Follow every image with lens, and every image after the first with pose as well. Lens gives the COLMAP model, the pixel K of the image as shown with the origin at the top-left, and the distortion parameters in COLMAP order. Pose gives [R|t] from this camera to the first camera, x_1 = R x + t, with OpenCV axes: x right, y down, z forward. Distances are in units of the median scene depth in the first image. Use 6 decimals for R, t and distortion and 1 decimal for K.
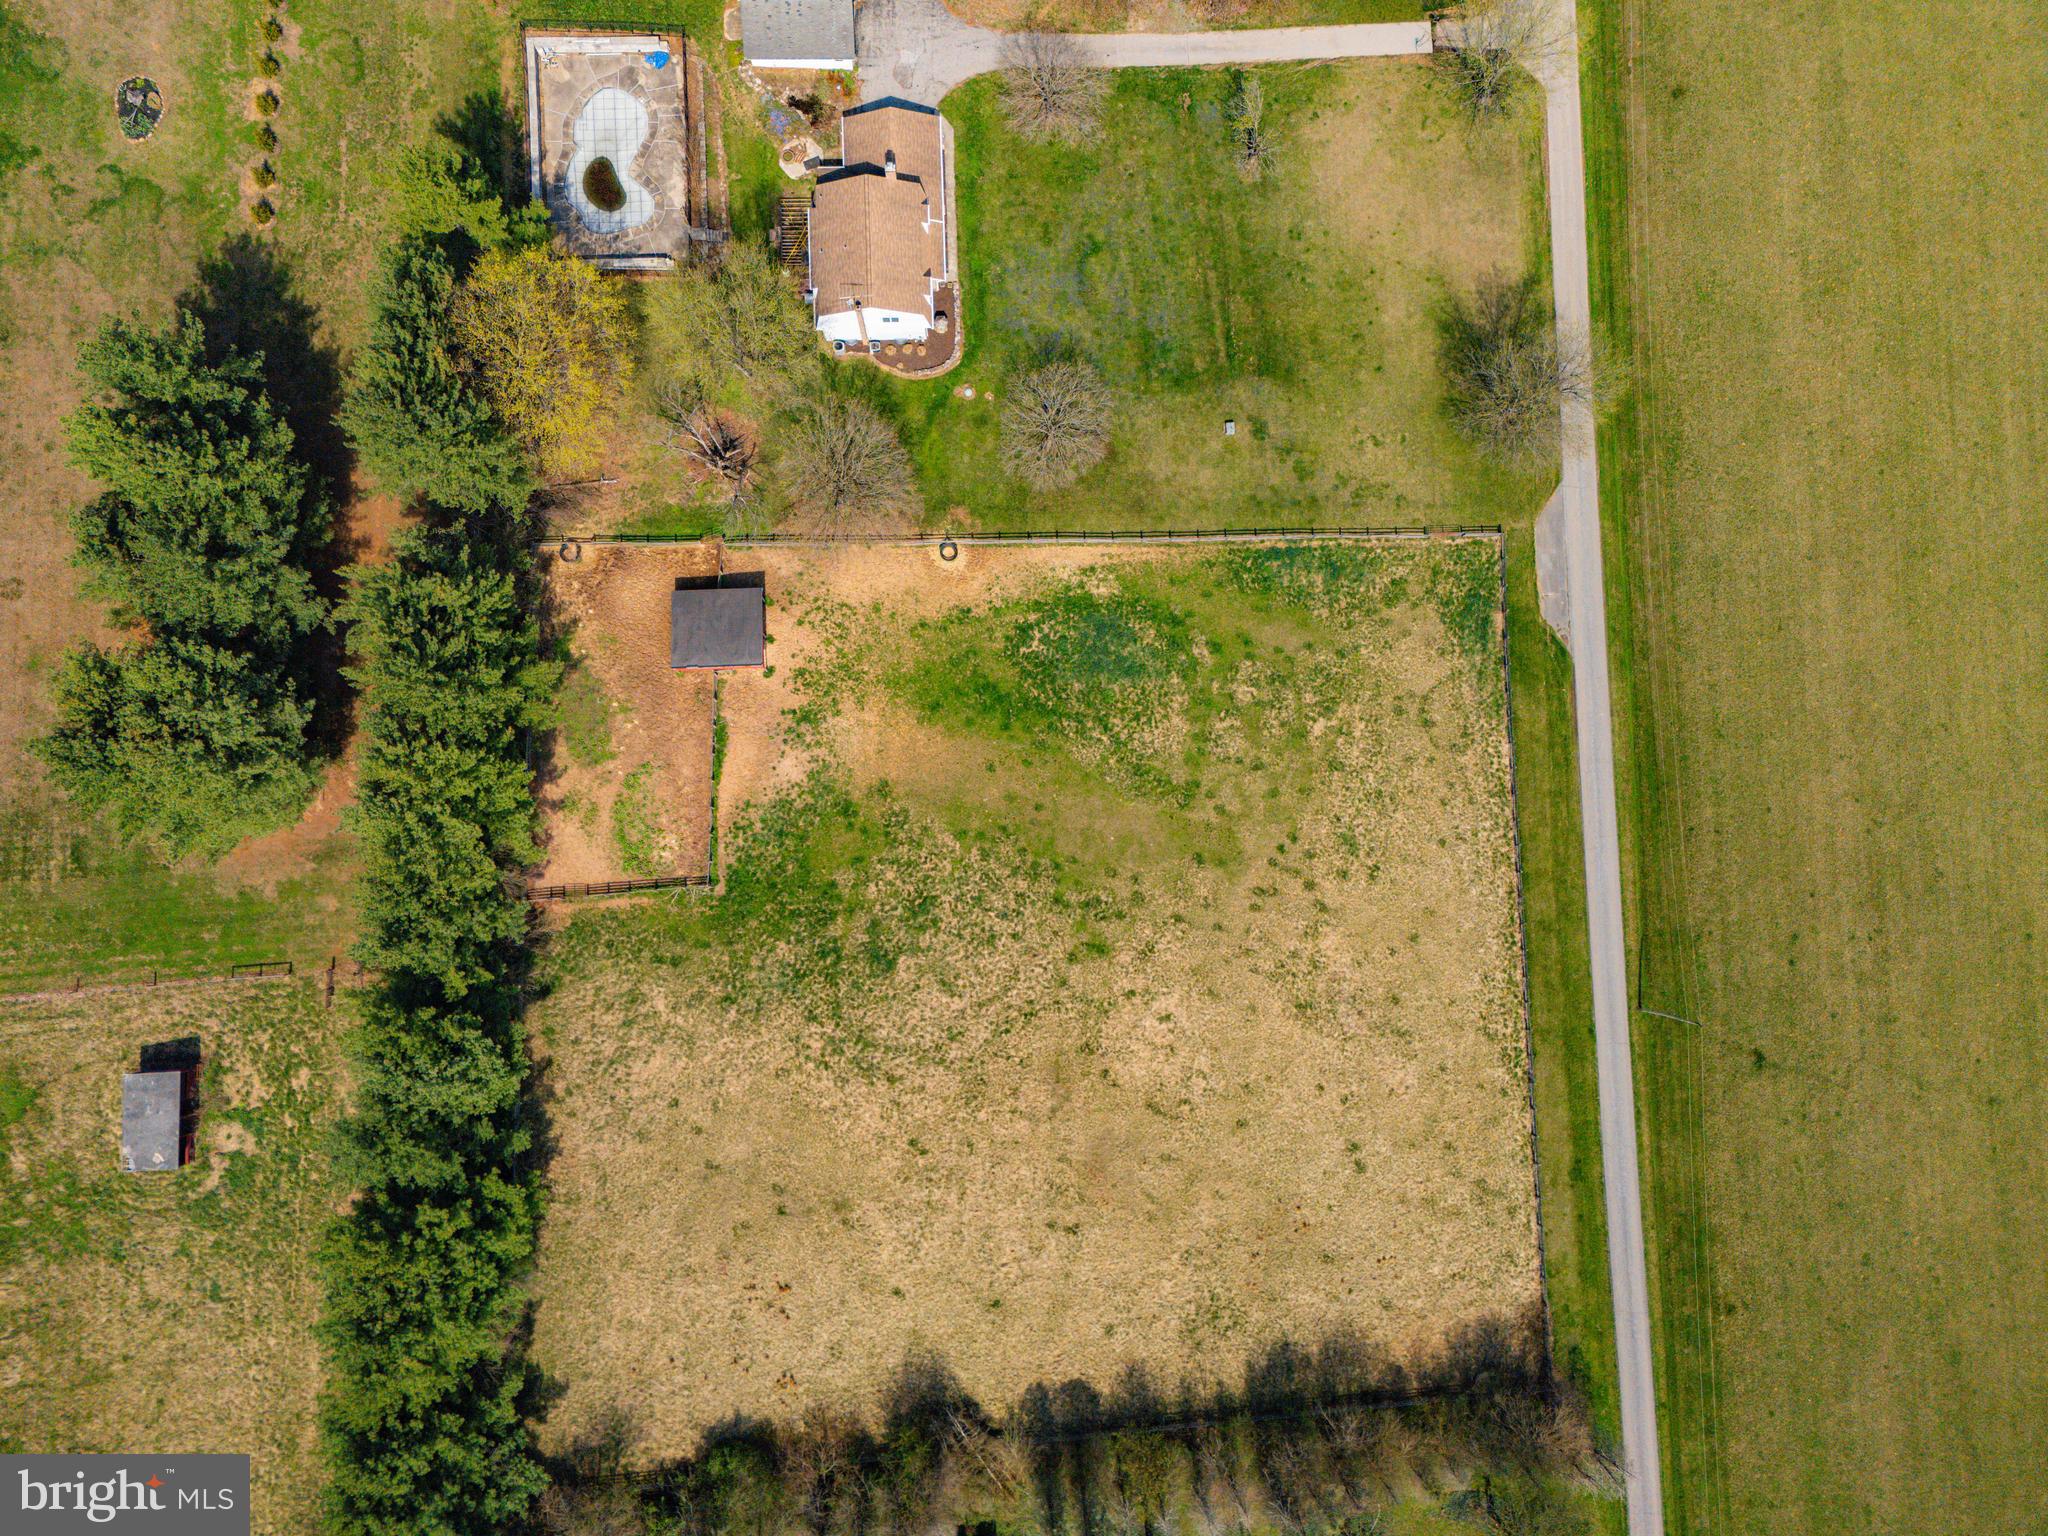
lens RADIAL K [[1502.0, 0, 1019.5], [0, 1502.0, 761.2], [0, 0, 1]] dist [0.086269, -0.082003]
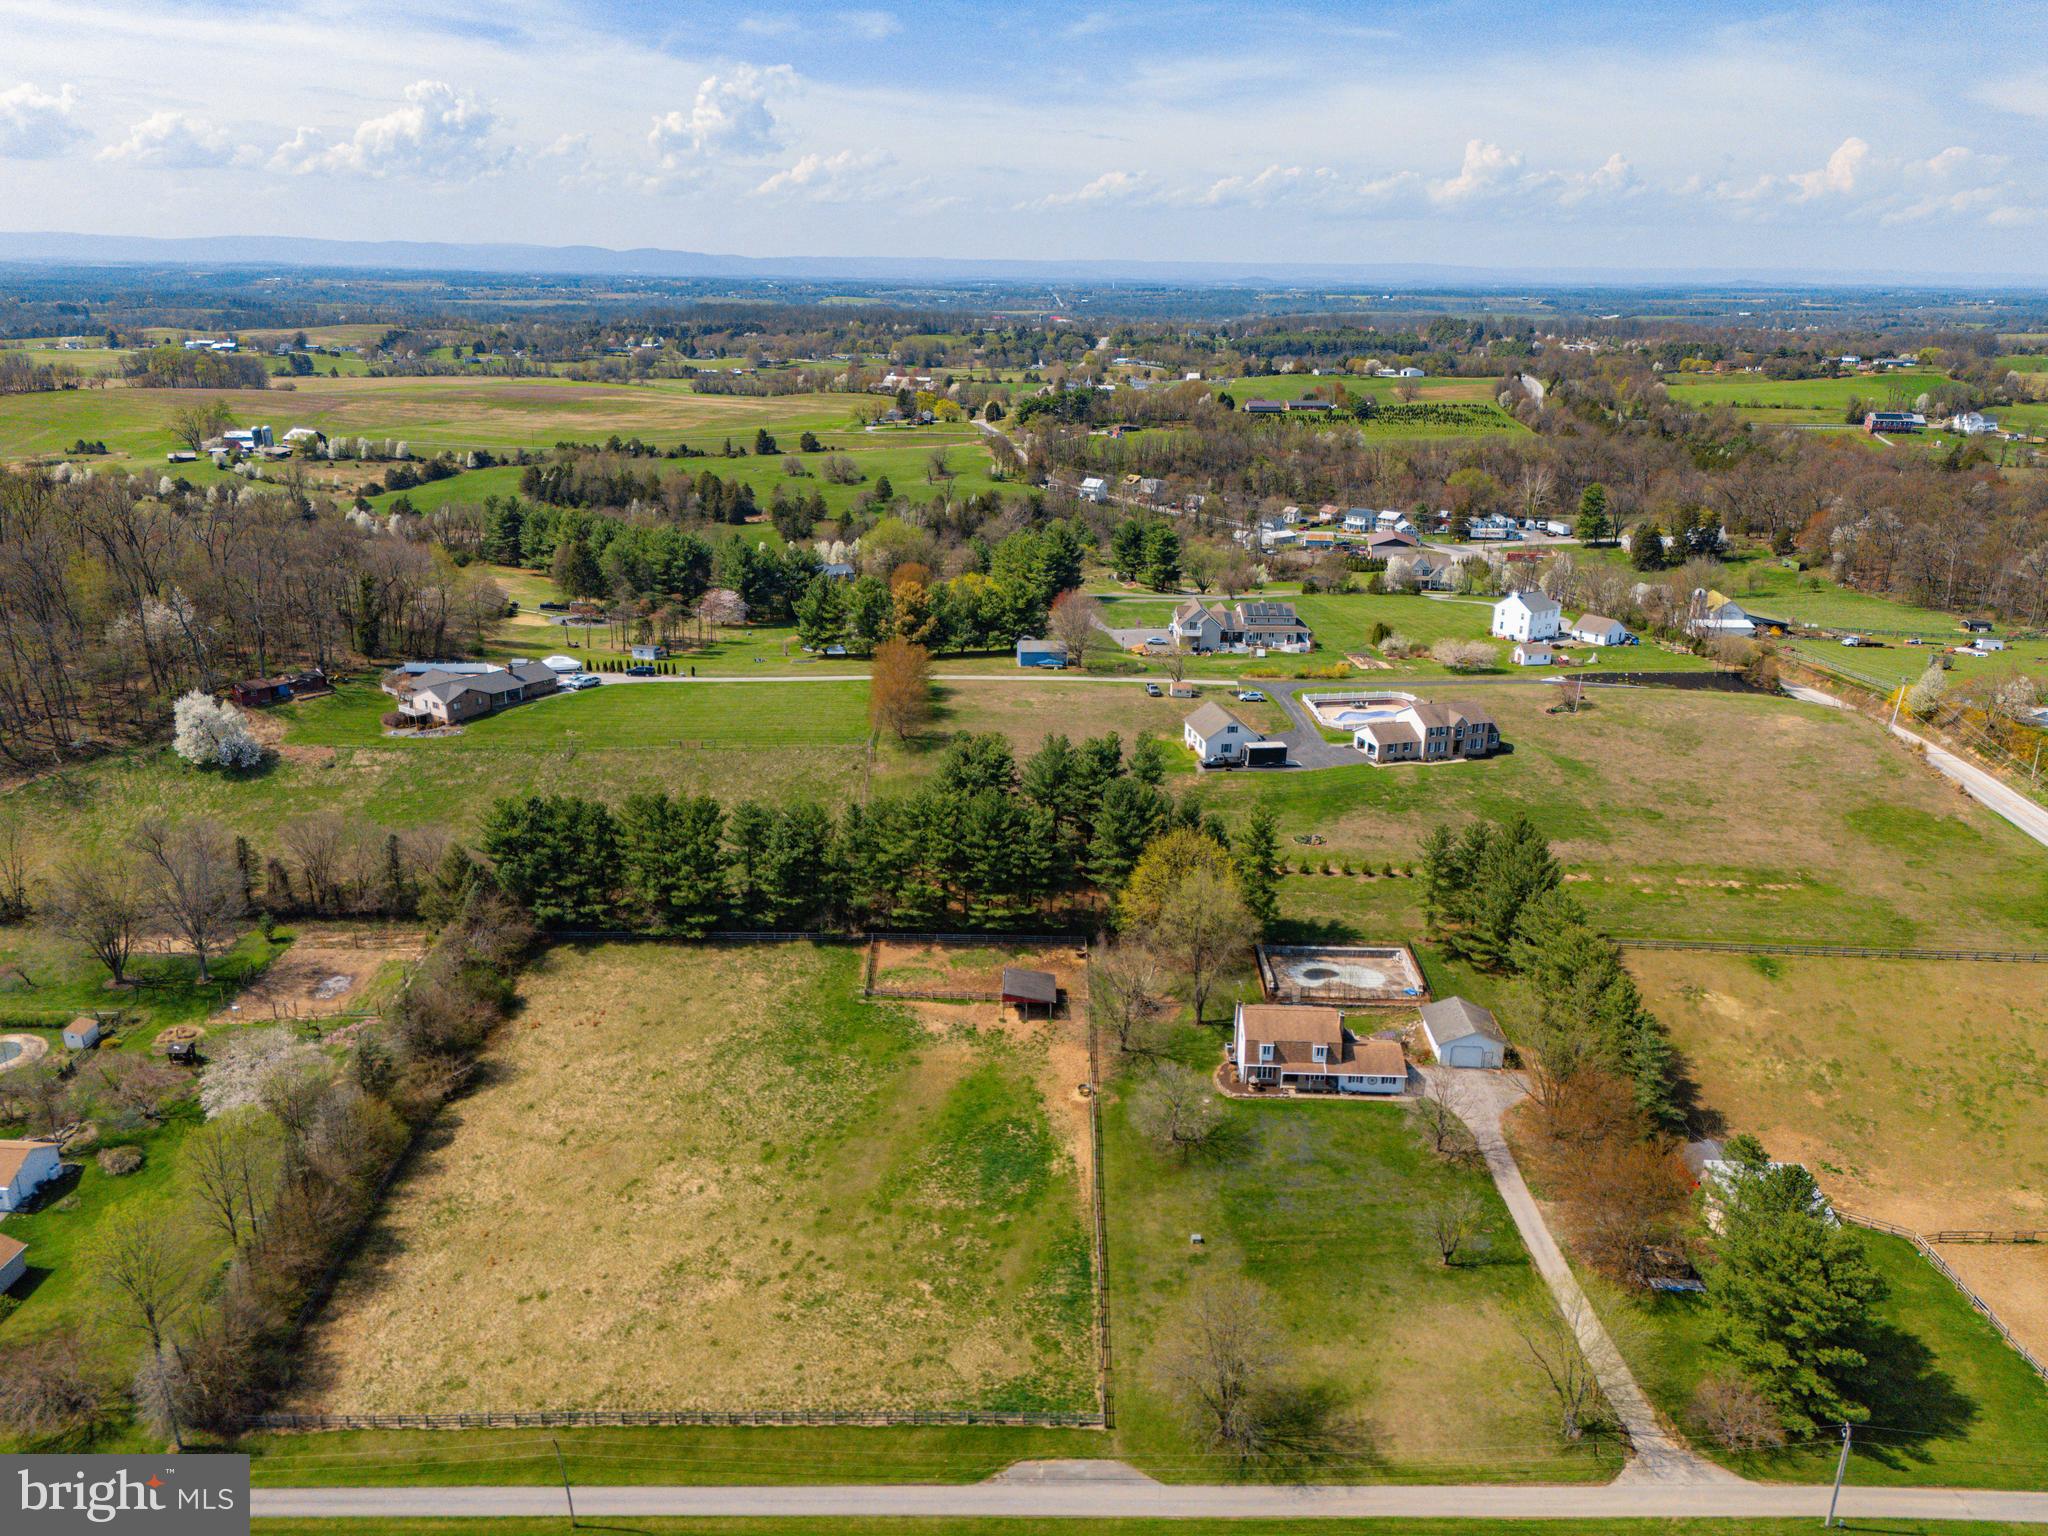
lens RADIAL K [[1502.0, 0, 1024.3], [0, 1502.0, 760.2], [0, 0, 1]] dist [0.086269, -0.082003]
pose [[-0.051535, 0.281780, -0.958094, 1.157415], [-0.996438, 0.049617, 0.068190, -0.190944], [0.066753, 0.958195, 0.278219, 0.337009]]
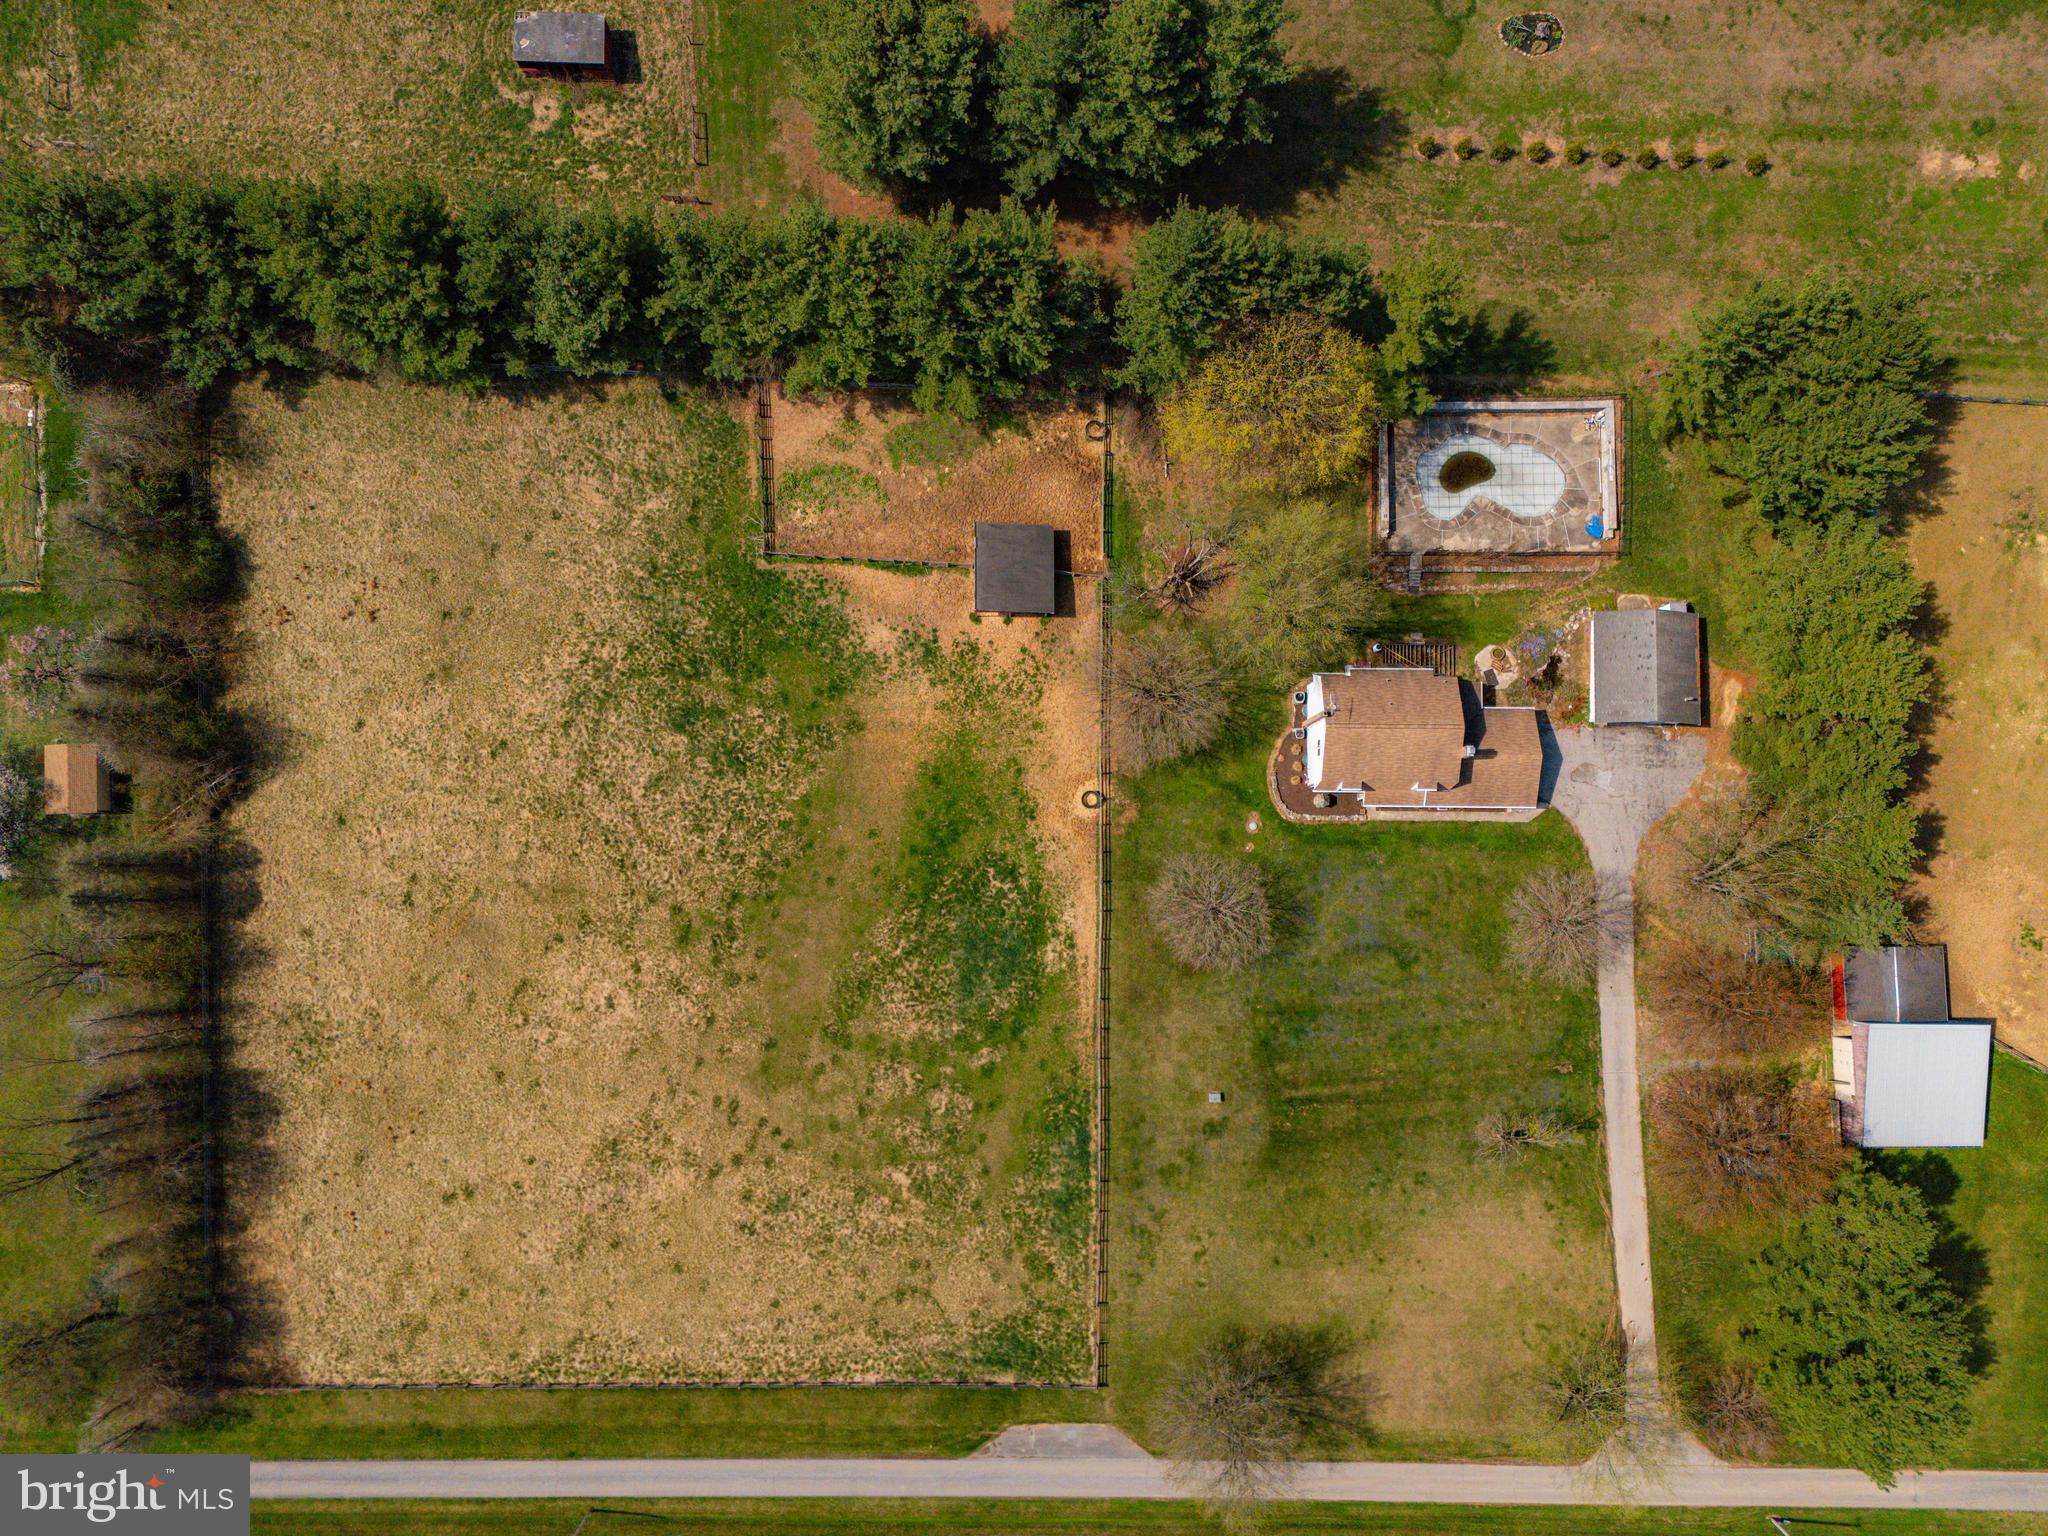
lens RADIAL K [[1502.0, 0, 1026.9], [0, 1502.0, 763.1], [0, 0, 1]] dist [0.086269, -0.082003]
pose [[-0.039211, 0.992705, -0.114015, 0.042911], [-0.997397, -0.031974, 0.064626, -0.159232], [0.060509, 0.116252, 0.991375, 0.013872]]
